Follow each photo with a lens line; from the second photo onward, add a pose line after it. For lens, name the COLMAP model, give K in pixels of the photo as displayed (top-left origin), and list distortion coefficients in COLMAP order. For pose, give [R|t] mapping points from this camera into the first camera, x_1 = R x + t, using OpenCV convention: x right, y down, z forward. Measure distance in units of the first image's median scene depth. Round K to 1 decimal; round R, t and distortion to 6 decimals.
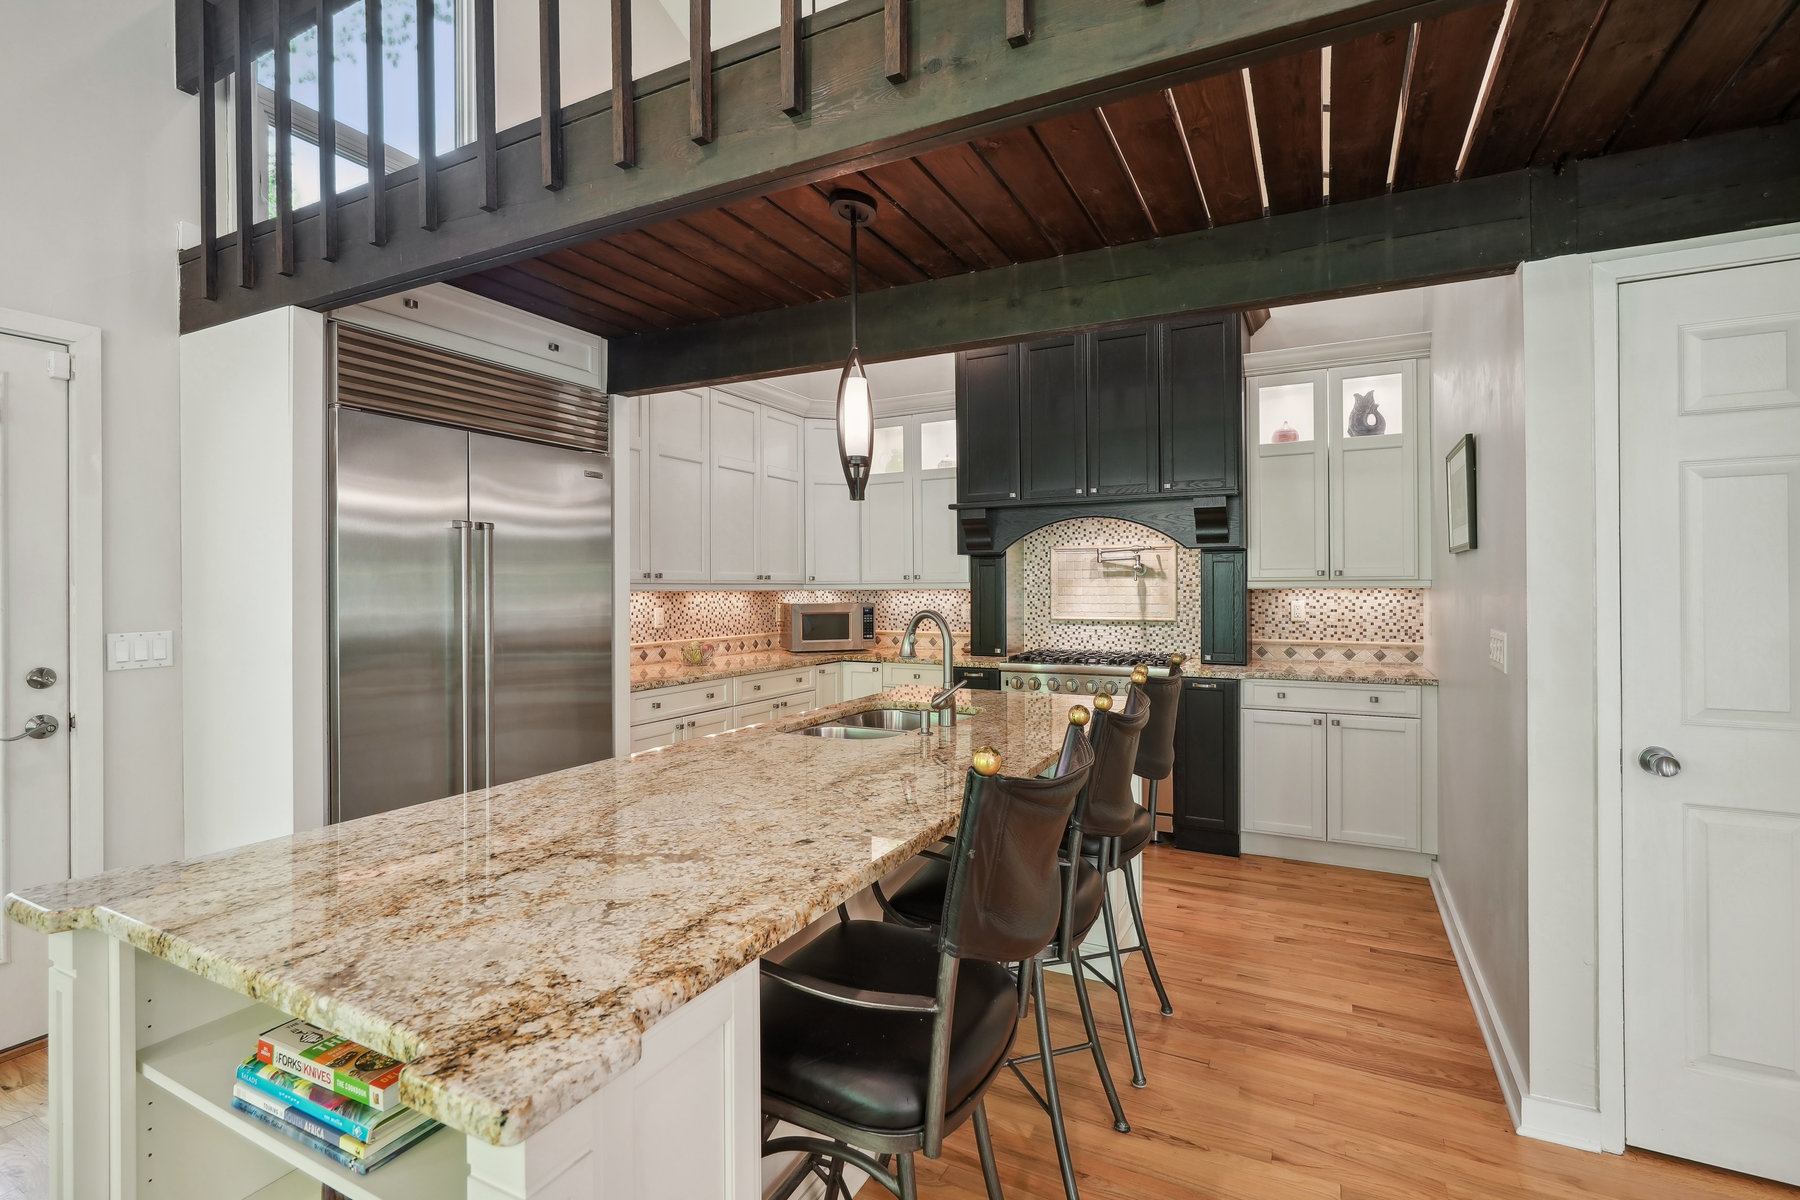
lens RADIAL K [[833.4, 0, 903.7], [0, 833.4, 586.0], [0, 0, 1]] dist [-0.003370, 0.000076]
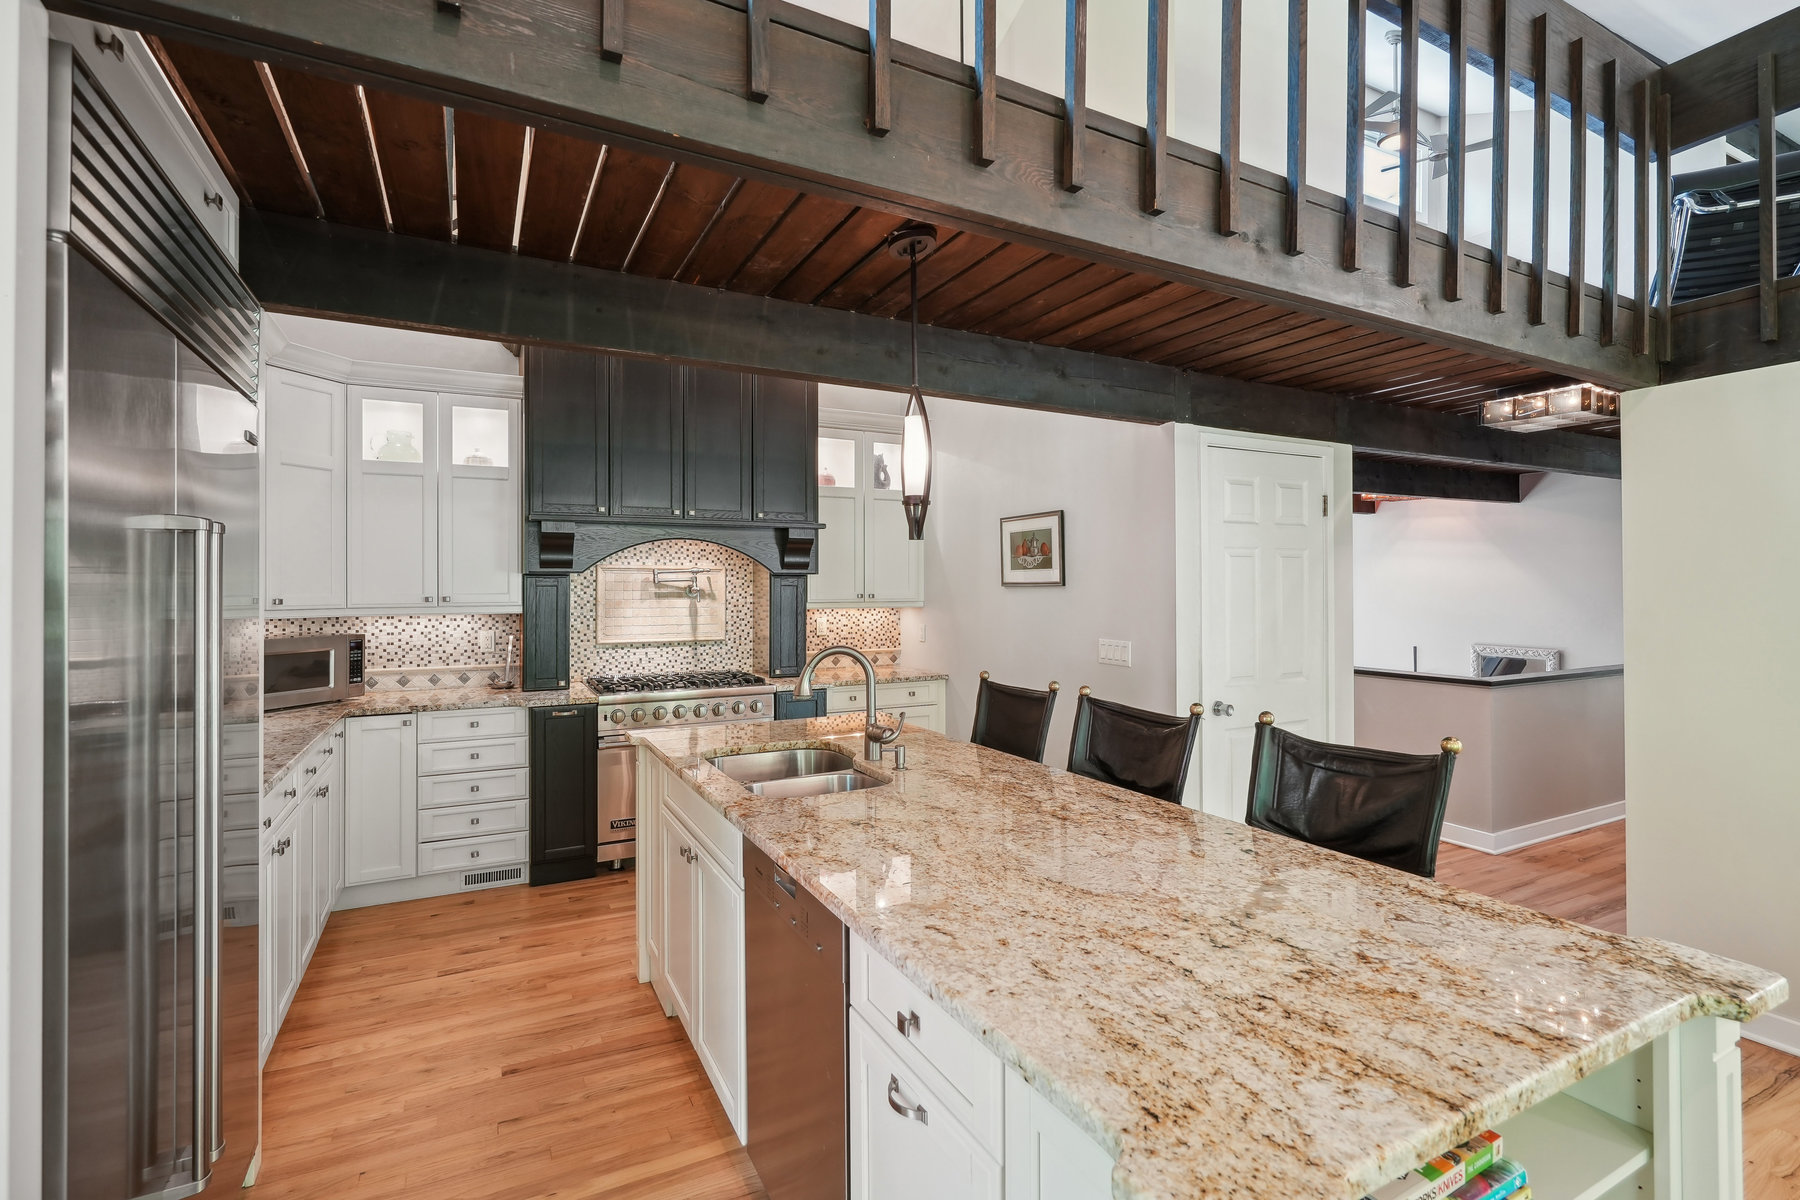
lens RADIAL K [[826.2, 0, 909.3], [0, 826.2, 579.3], [0, 0, 1]] dist [-0.000584, 0.000666]
pose [[0.569195, 0.011934, 0.822116, -0.484397], [-0.000456, 0.999899, -0.014199, -0.023734], [-0.822202, 0.007707, 0.569143, 0.253648]]
